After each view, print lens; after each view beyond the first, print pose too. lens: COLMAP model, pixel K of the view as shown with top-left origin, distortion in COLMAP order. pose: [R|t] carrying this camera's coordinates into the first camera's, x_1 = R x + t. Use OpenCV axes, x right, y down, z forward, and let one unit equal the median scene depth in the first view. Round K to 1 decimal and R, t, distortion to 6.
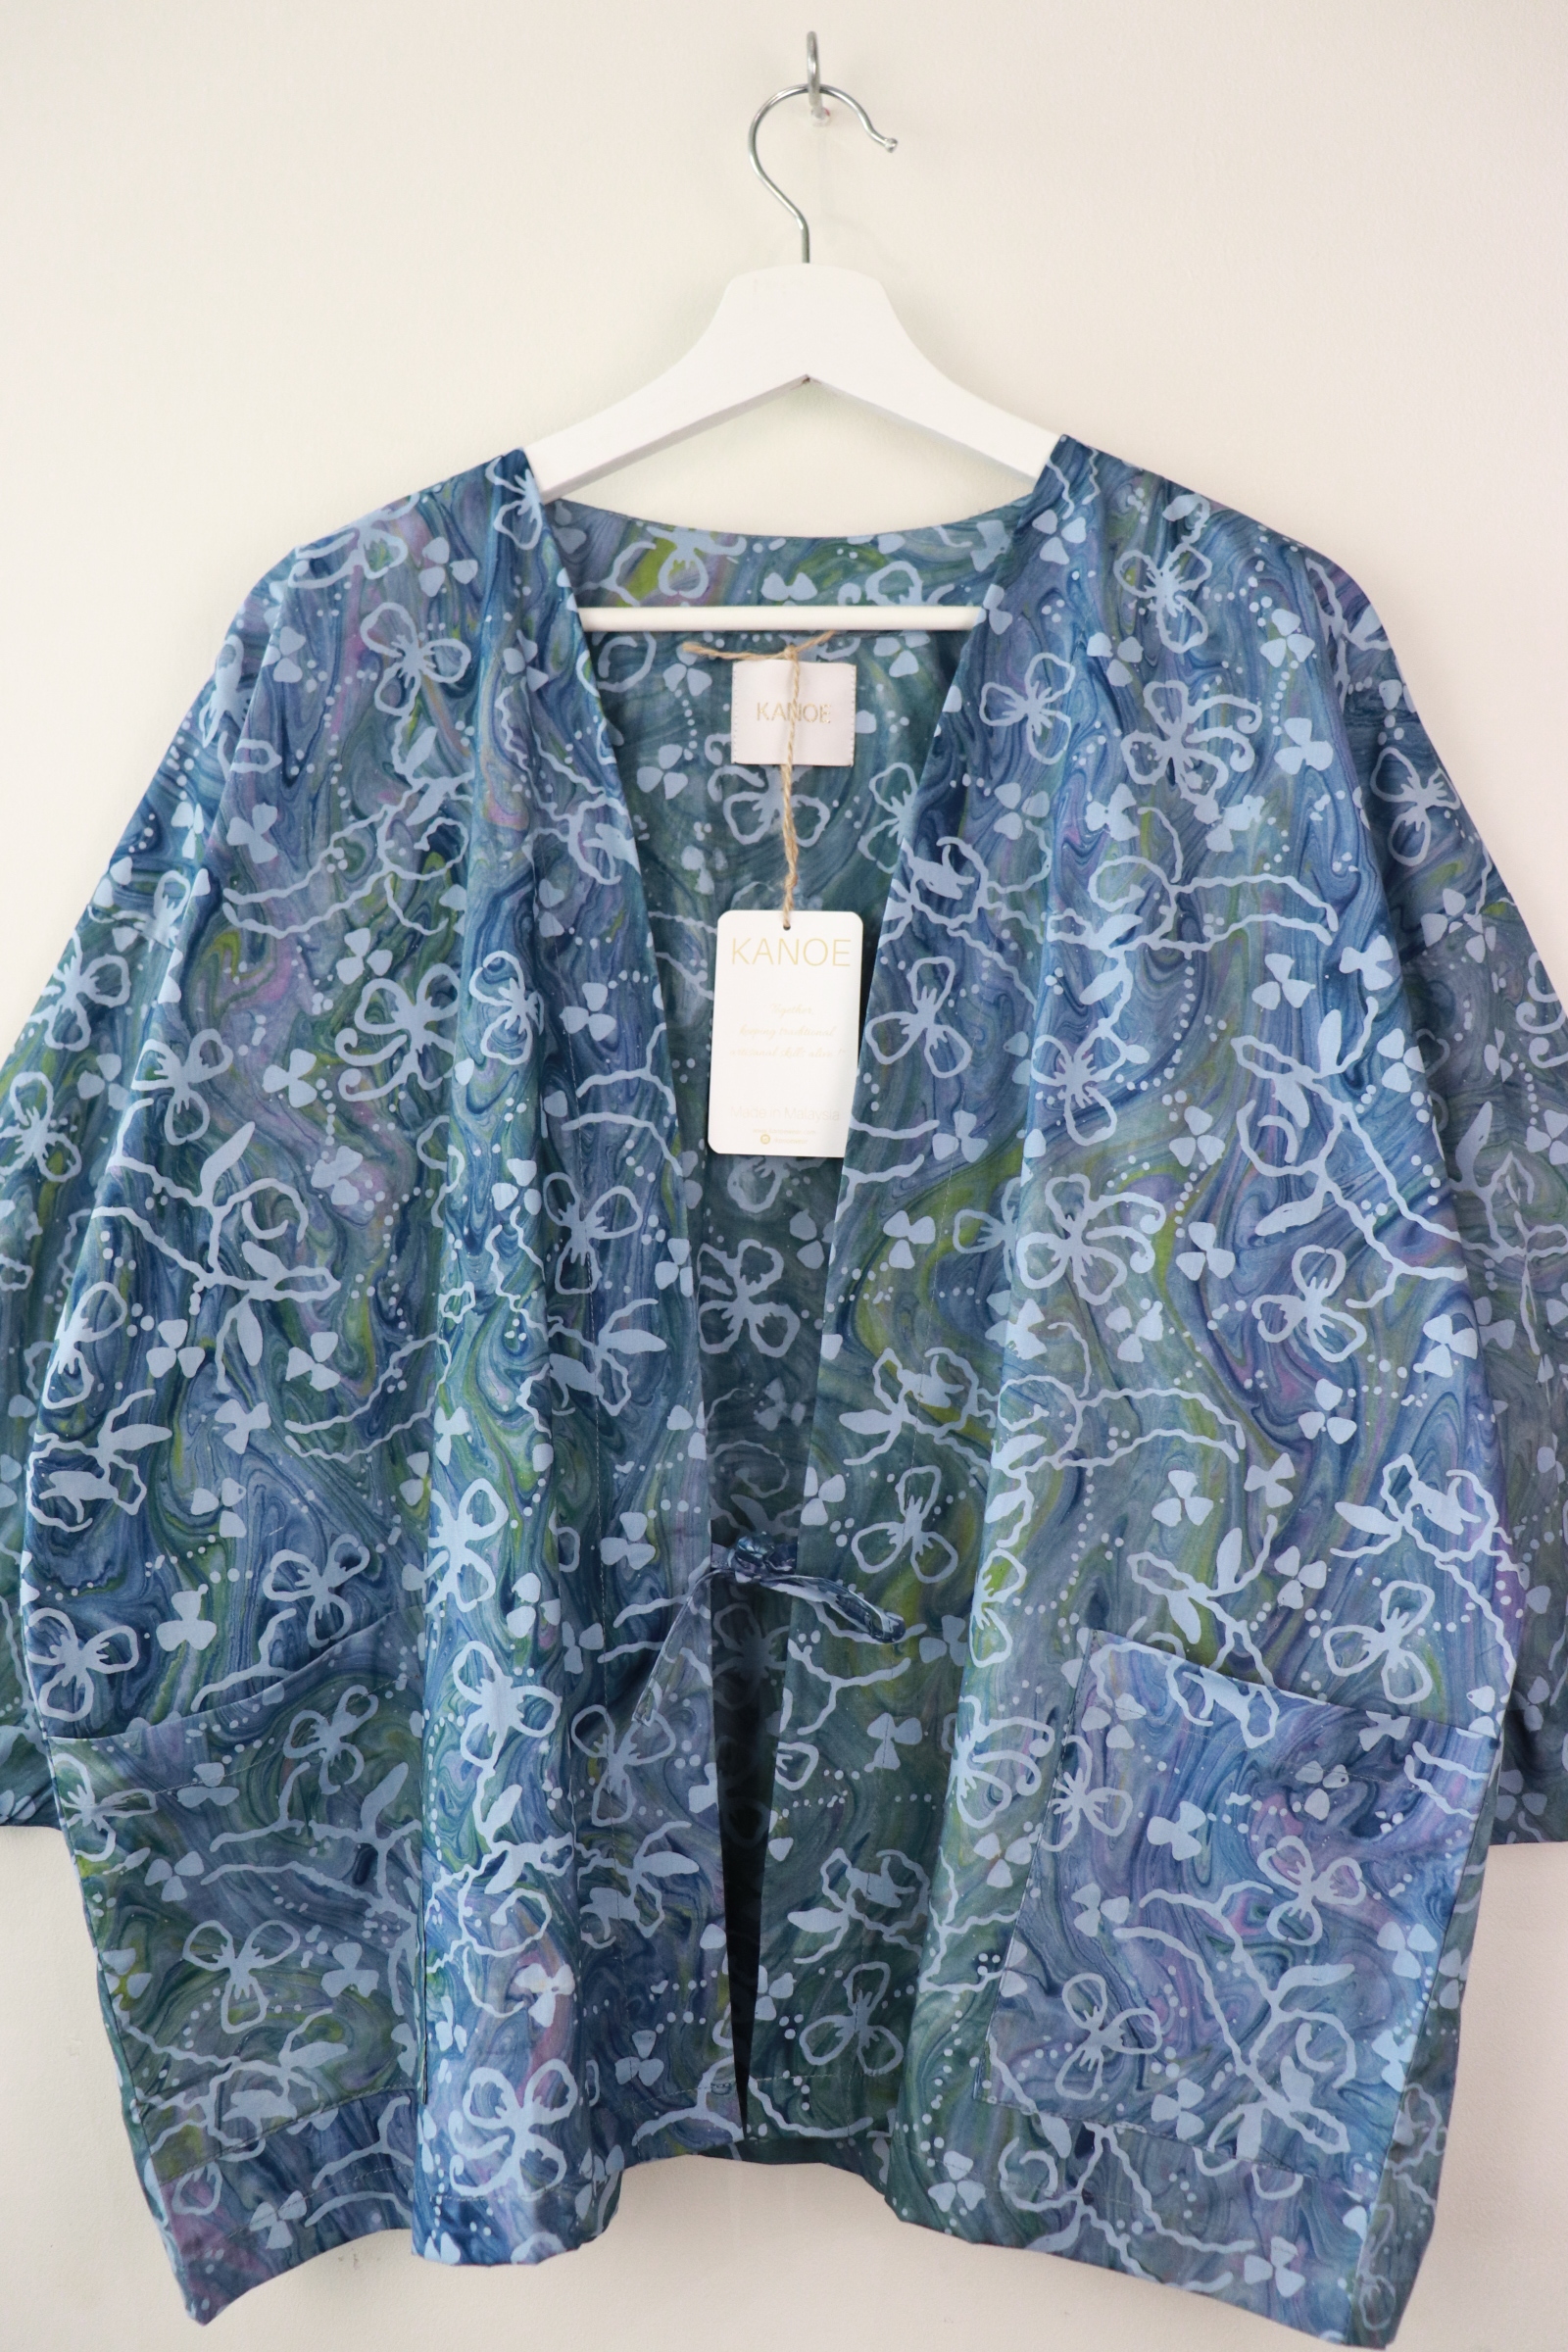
lens RADIAL K [[1951.0, 0, 835.4], [0, 1951.0, 1171.2], [0, 0, 1]] dist [-0.174117, 0.157320]
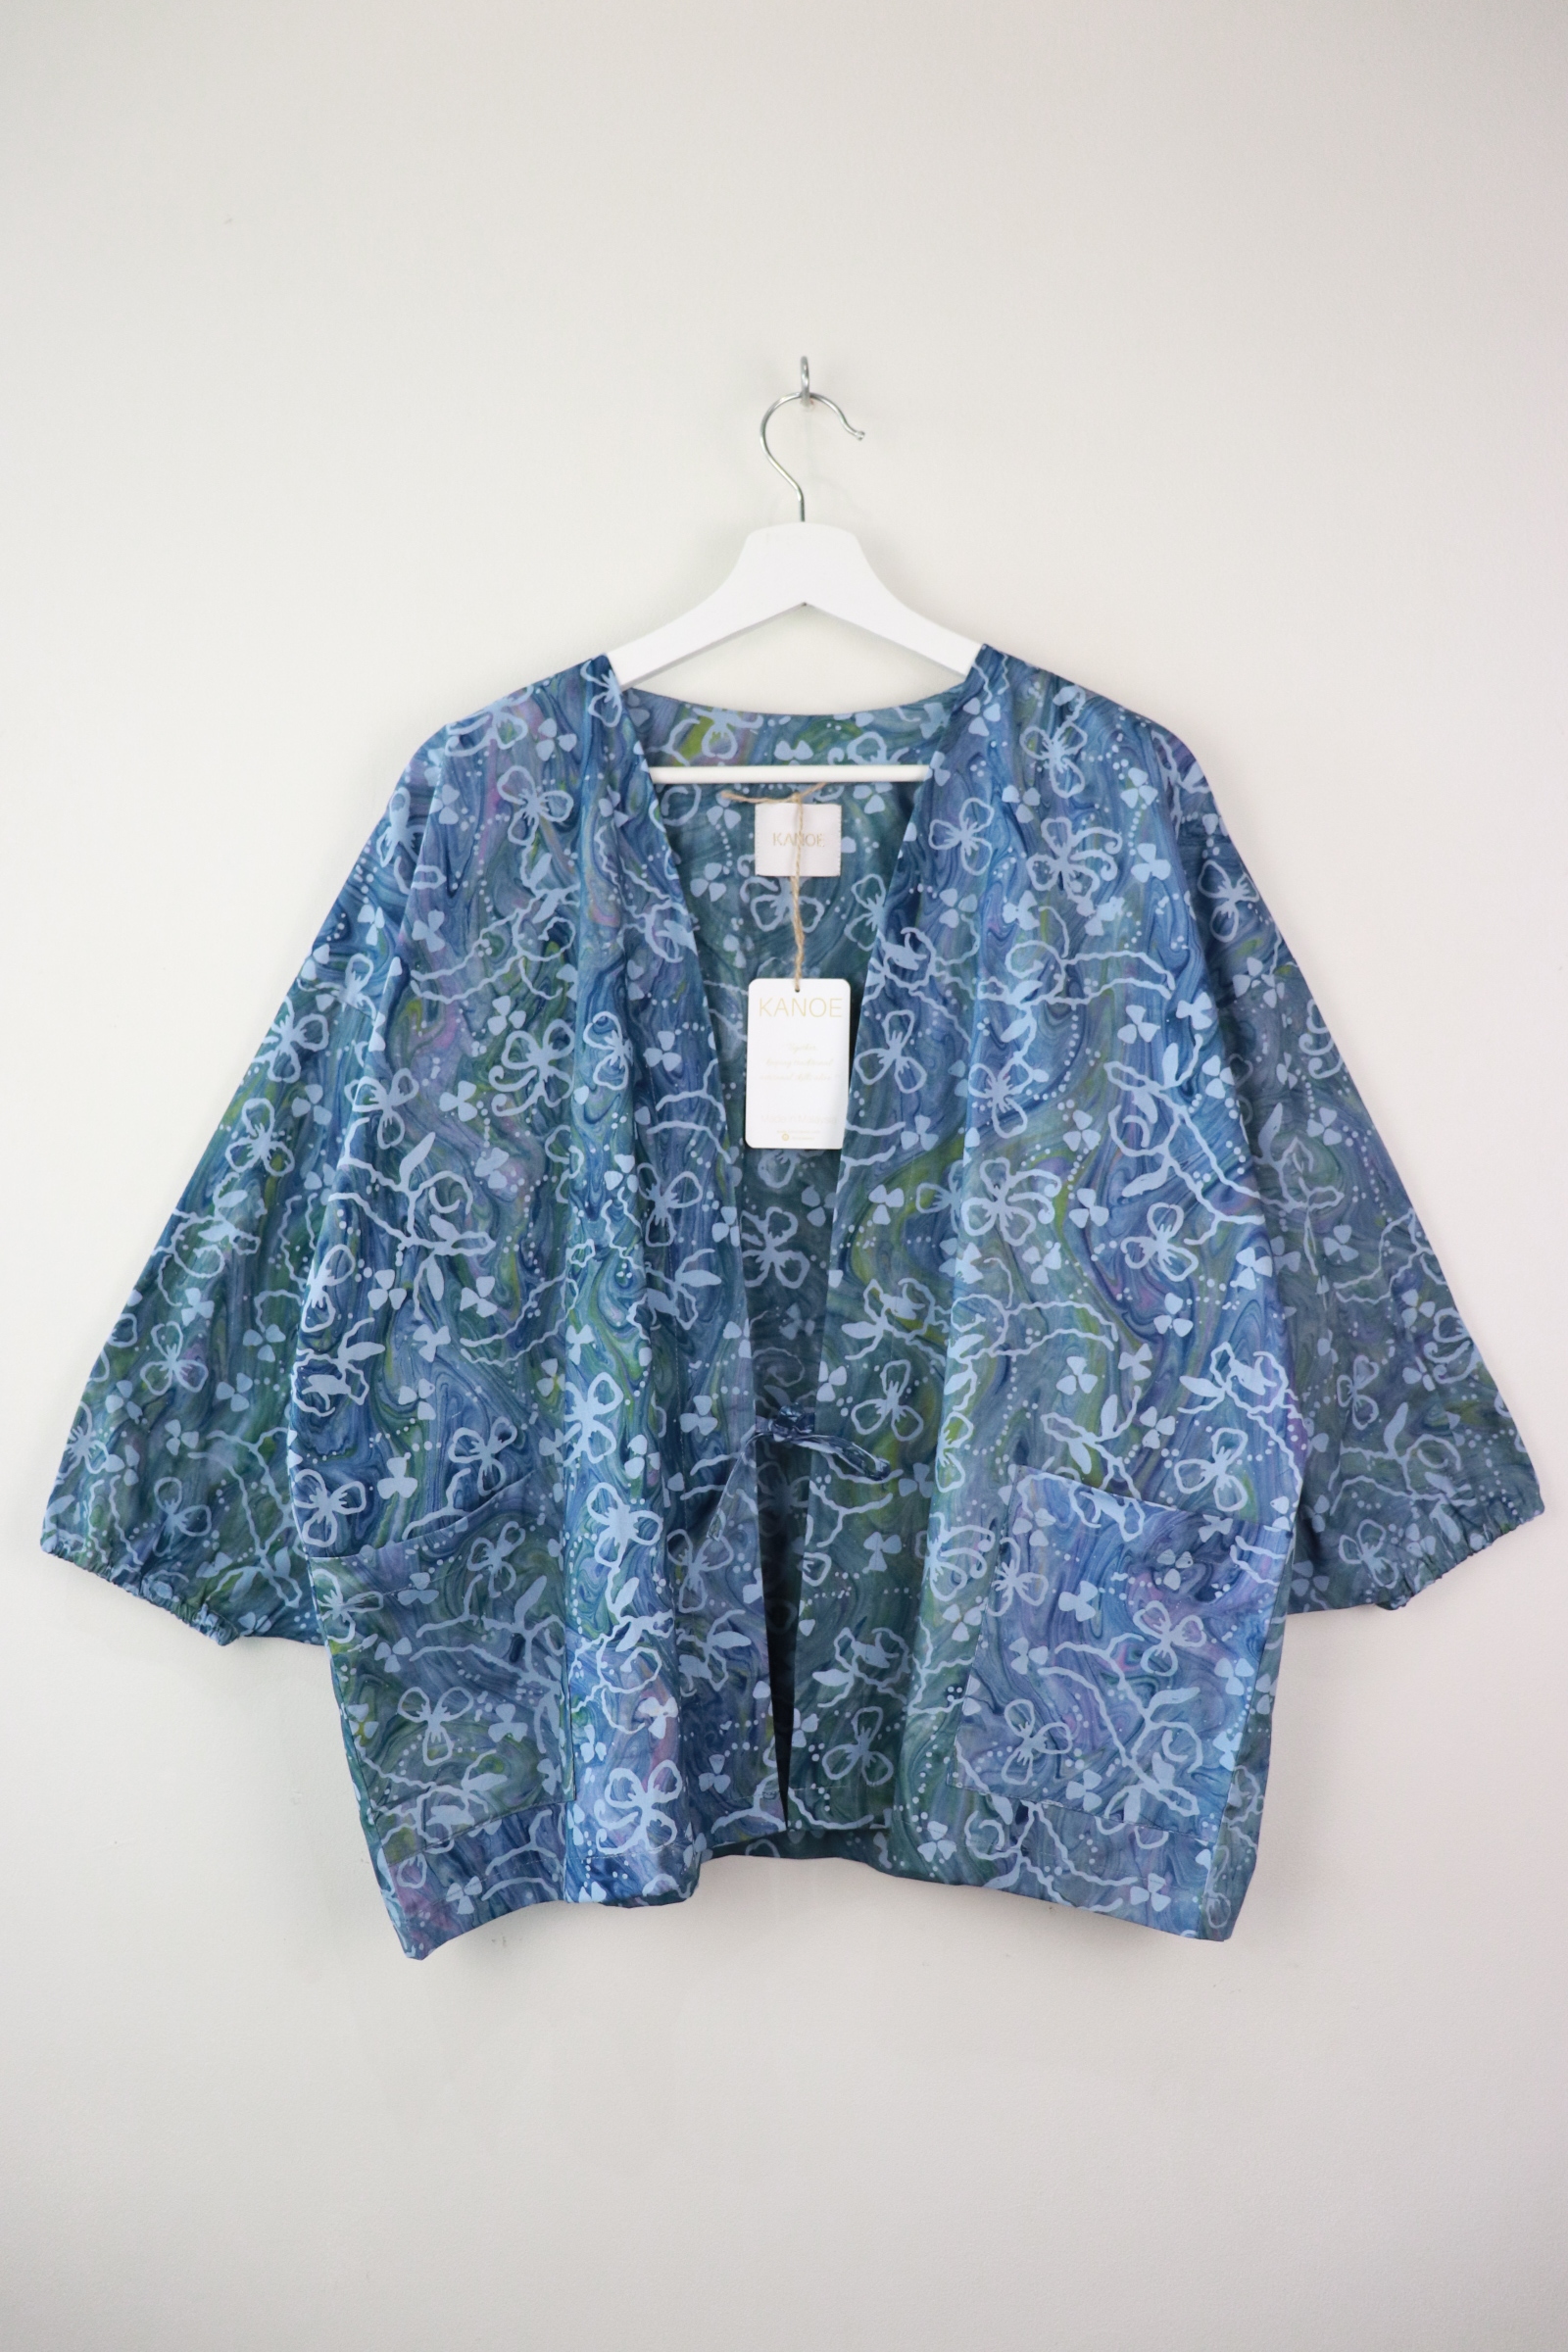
lens RADIAL K [[1951.0, 0, 835.4], [0, 1951.0, 1171.2], [0, 0, 1]] dist [-0.174117, 0.157320]
pose [[0.998247, -0.018831, 0.056102, -0.084286], [0.018299, 0.999783, 0.009974, -0.005169], [-0.056277, -0.008930, 0.998375, -0.467125]]
